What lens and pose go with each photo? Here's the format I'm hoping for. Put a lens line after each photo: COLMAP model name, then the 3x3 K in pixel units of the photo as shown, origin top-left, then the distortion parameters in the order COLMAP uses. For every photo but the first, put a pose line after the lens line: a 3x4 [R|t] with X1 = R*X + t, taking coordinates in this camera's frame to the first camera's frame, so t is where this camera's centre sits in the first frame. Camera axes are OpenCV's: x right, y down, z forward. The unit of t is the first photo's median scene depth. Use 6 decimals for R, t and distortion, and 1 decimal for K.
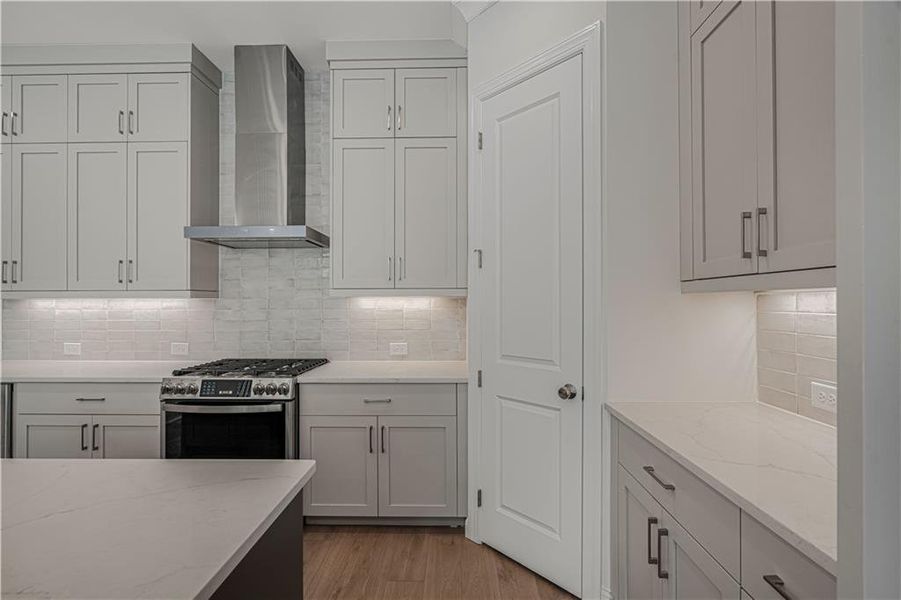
lens RADIAL K [[407.0, 0, 449.4], [0, 407.0, 298.7], [0, 0, 1]] dist [-0.002216, 0.000611]
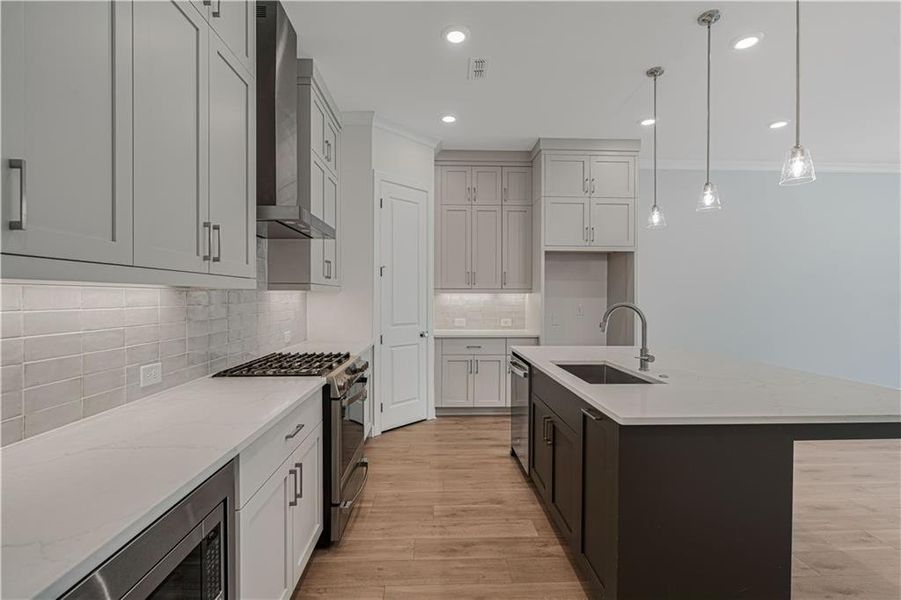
lens RADIAL K [[416.7, 0, 446.8], [0, 416.7, 298.5], [0, 0, 1]] dist [-0.004410, 0.000976]
pose [[-0.063059, -0.003166, 0.998005, -1.431663], [-0.010300, 0.999944, 0.002521, 0.010355], [-0.997957, -0.010120, -0.063088, 0.688456]]
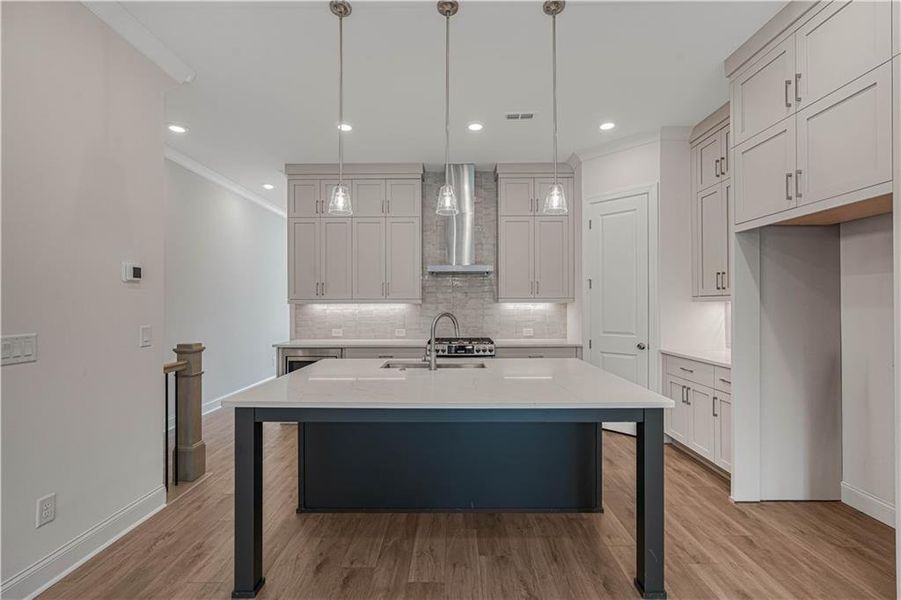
lens RADIAL K [[407.0, 0, 449.4], [0, 407.0, 298.7], [0, 0, 1]] dist [-0.002216, 0.000611]
pose [[0.999935, -0.000730, 0.011392, -0.528850], [0.000808, 0.999976, -0.006844, -0.009925], [-0.011387, 0.006852, 0.999912, -0.817175]]
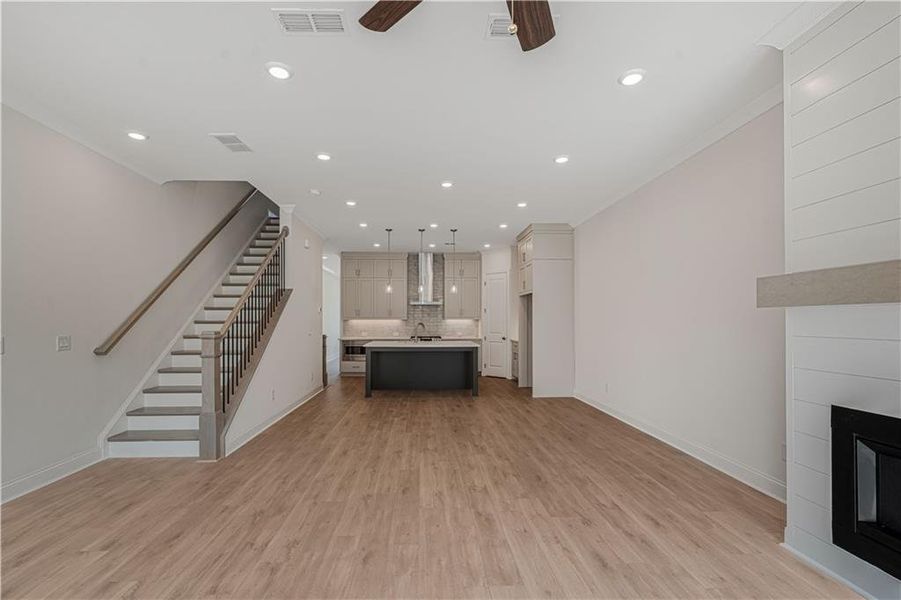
lens RADIAL K [[412.6, 0, 434.6], [0, 412.6, 316.5], [0, 0, 1]] dist [-0.001809, 0.000512]
pose [[0.998530, 0.001096, 0.054196, -0.586493], [-0.000955, 0.999996, -0.002626, -0.019901], [-0.054199, 0.002570, 0.998527, -2.822266]]
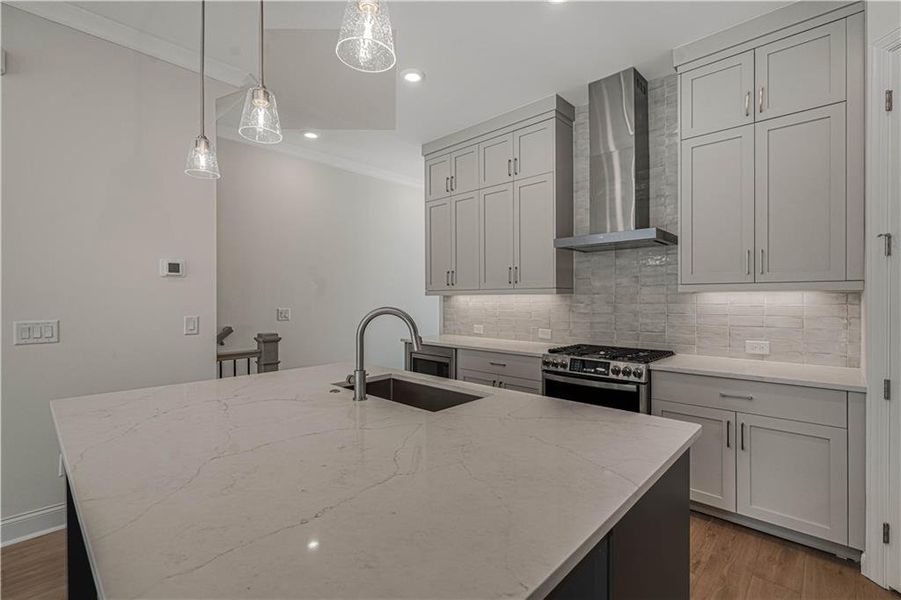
lens RADIAL K [[407.0, 0, 449.4], [0, 407.0, 298.7], [0, 0, 1]] dist [-0.002216, 0.000611]
pose [[0.742086, 0.001000, -0.670304, -0.027134], [0.007693, 0.999920, 0.010008, -0.002720], [0.670260, -0.012583, 0.742019, -0.174566]]
